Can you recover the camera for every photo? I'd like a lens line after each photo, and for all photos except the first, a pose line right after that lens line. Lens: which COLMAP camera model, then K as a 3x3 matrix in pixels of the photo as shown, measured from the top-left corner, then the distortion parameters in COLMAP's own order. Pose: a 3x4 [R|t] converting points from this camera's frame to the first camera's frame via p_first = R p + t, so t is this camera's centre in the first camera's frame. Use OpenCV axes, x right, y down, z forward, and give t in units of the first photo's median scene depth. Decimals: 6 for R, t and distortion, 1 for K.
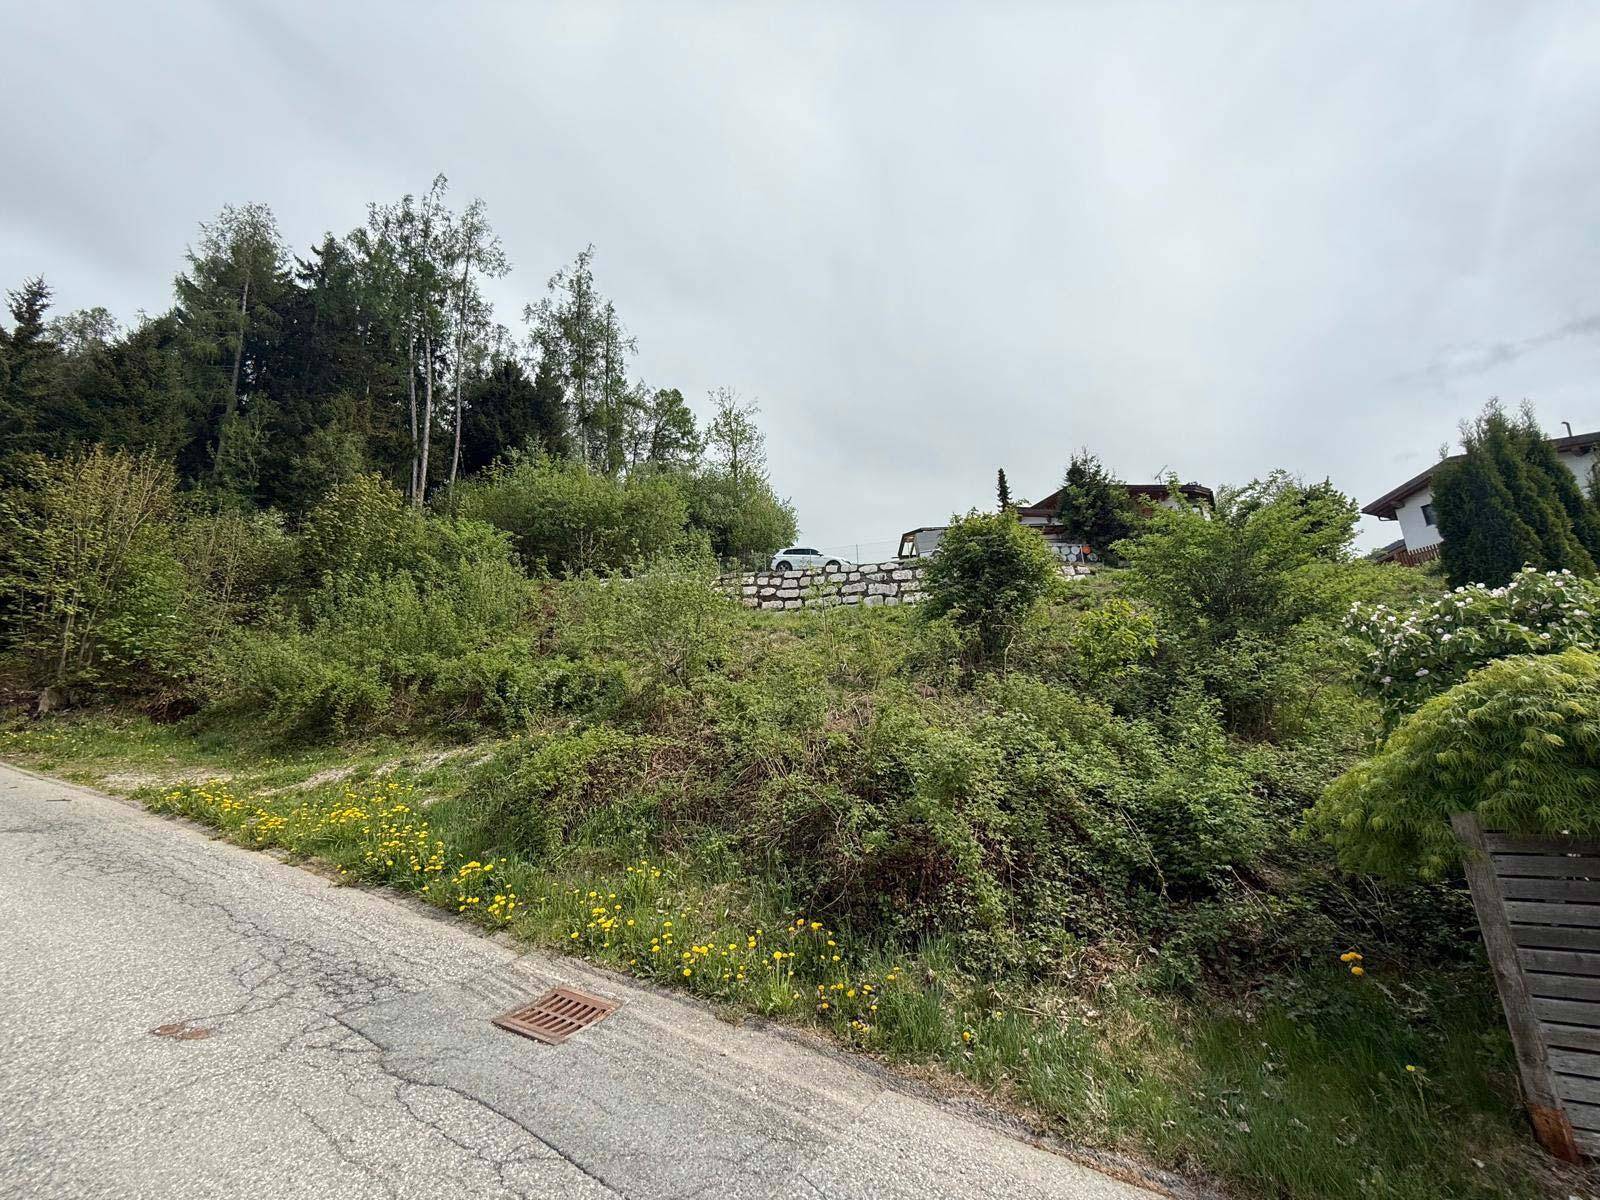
lens RADIAL K [[634.9, 0, 797.3], [0, 634.9, 607.9], [0, 0, 1]] dist [-0.006586, 0.000909]
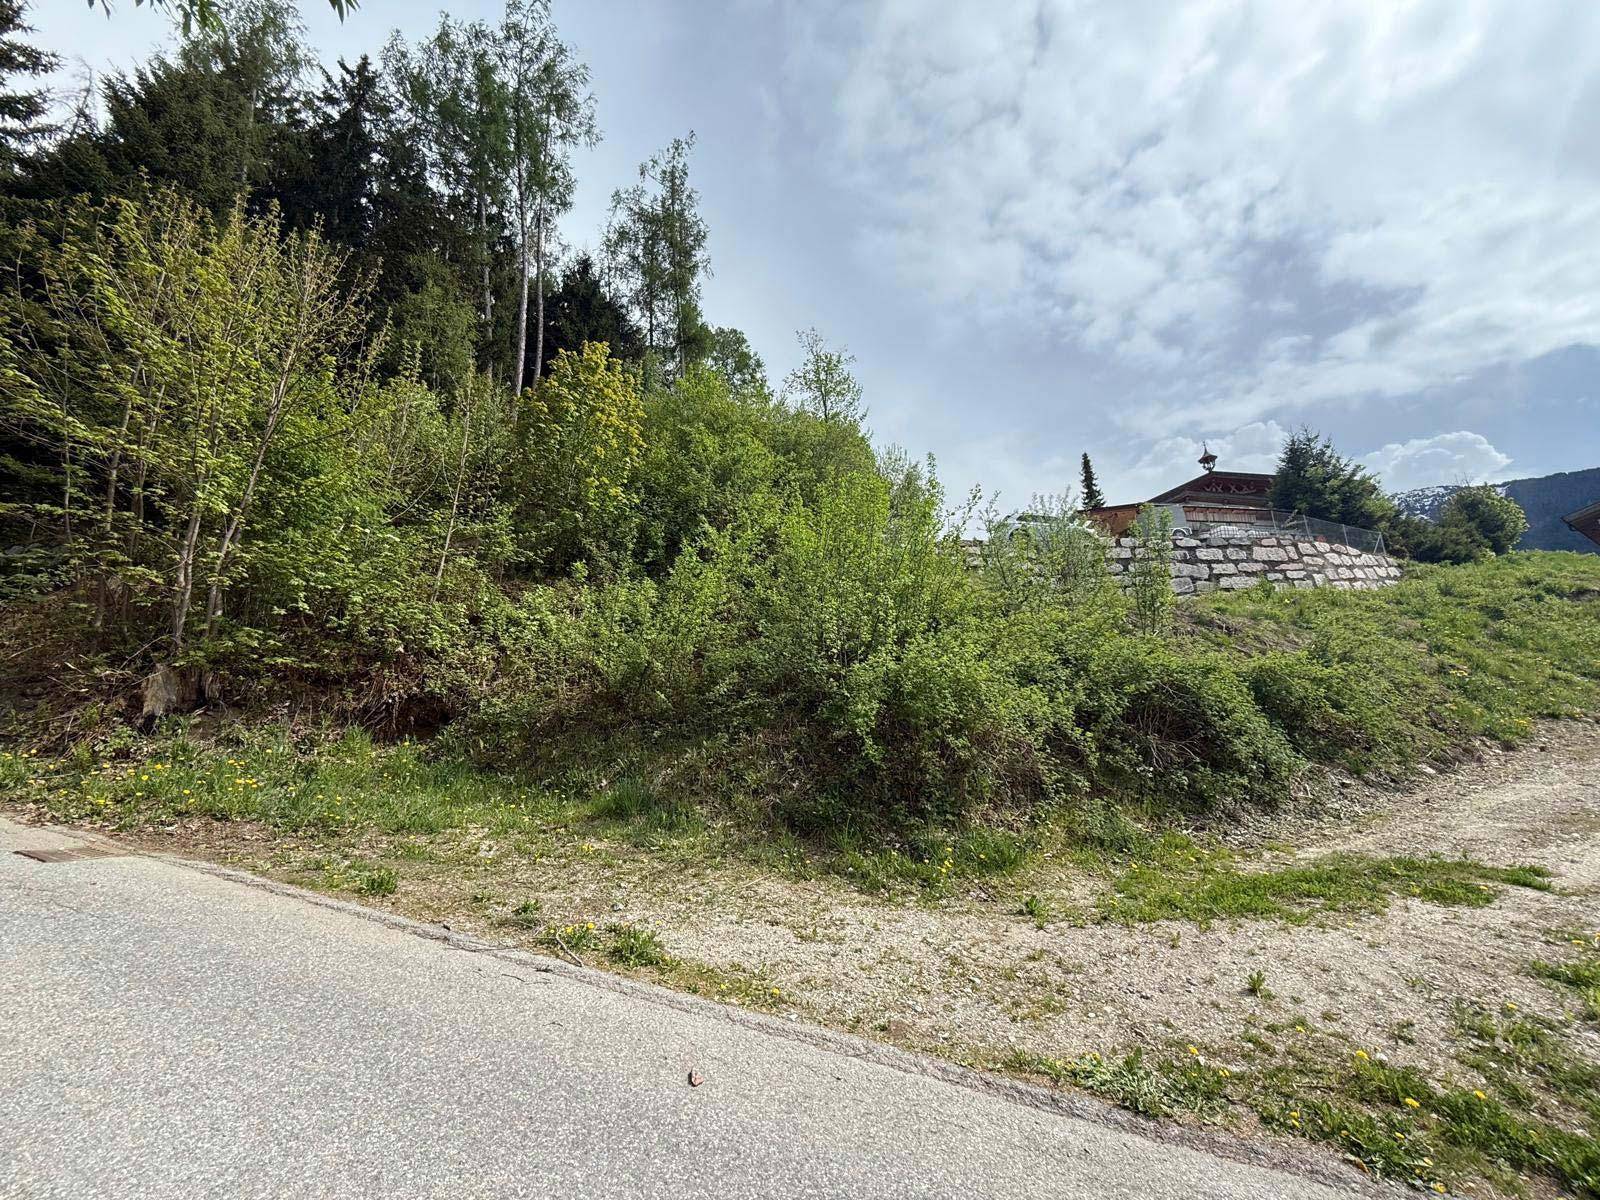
lens RADIAL K [[626.3, 0, 790.3], [0, 626.3, 609.0], [0, 0, 1]] dist [-0.004728, -0.000530]
pose [[0.988948, 0.050865, 0.139265, -0.473538], [-0.054639, 0.998232, 0.023406, 0.028555], [-0.137828, -0.030756, 0.989979, 0.282480]]
